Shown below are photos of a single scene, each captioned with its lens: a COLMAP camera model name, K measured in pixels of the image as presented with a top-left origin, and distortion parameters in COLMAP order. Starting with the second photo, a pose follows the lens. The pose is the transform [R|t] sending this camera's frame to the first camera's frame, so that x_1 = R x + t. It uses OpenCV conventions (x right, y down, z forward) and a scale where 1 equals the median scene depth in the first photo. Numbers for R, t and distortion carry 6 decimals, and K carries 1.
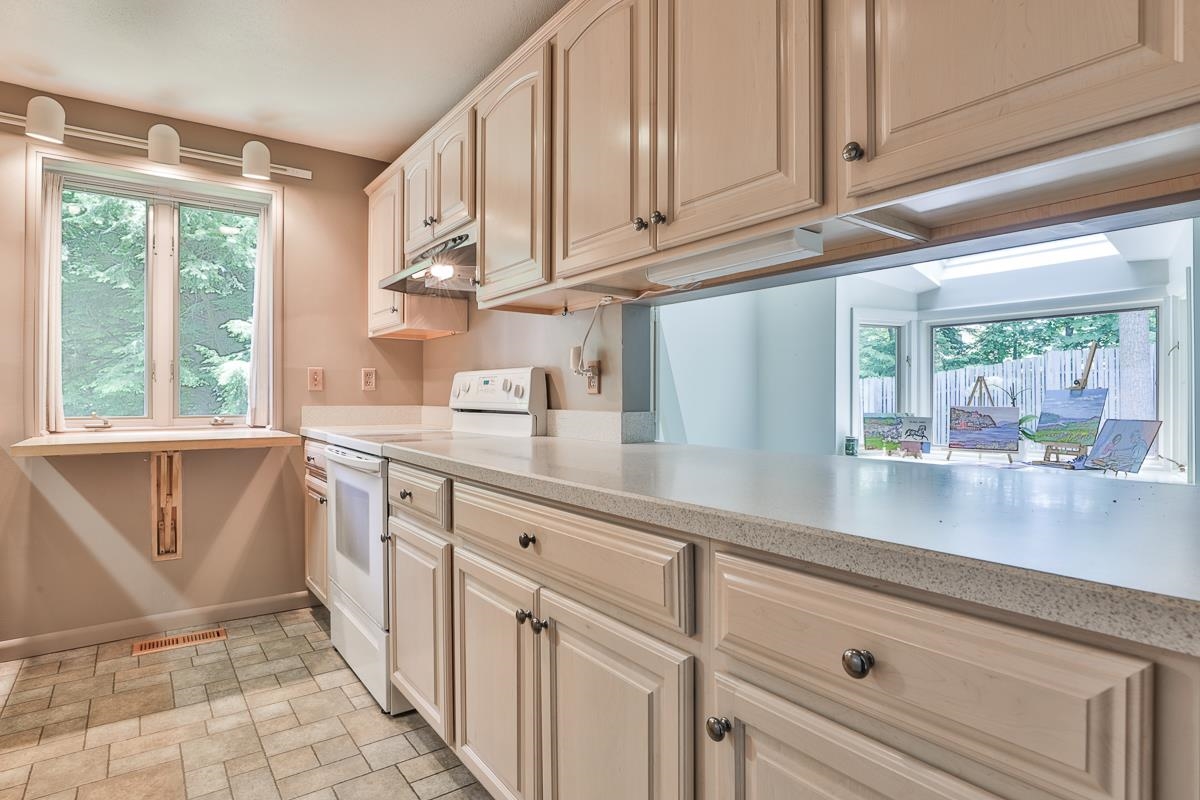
lens RADIAL K [[646.3, 0, 609.5], [0, 646.3, 399.2], [0, 0, 1]] dist [-0.030899, 0.009744]
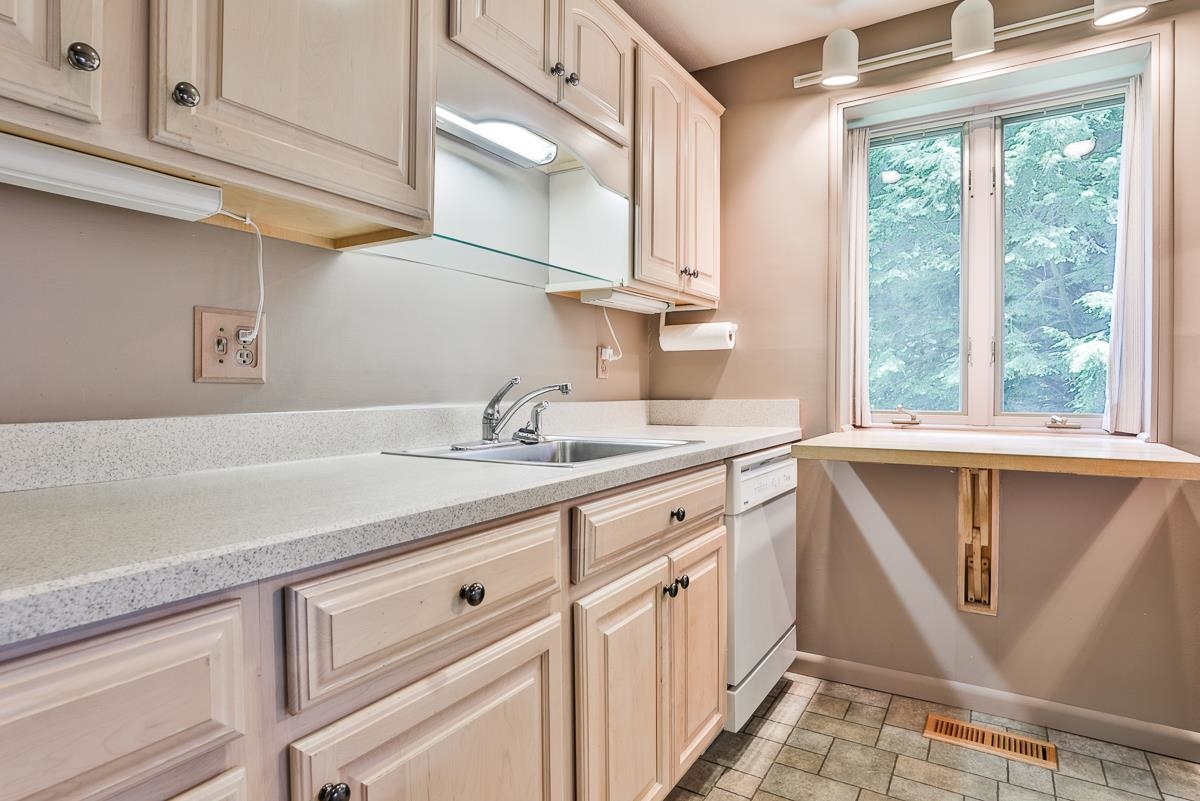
lens RADIAL K [[646.3, 0, 605.4], [0, 646.3, 398.8], [0, 0, 1]] dist [-0.030899, 0.009744]
pose [[0.375551, 0.014067, -0.926695, -0.184536], [-0.000834, 0.999890, 0.014840, 0.000309], [0.926801, -0.004801, 0.375521, 0.337590]]
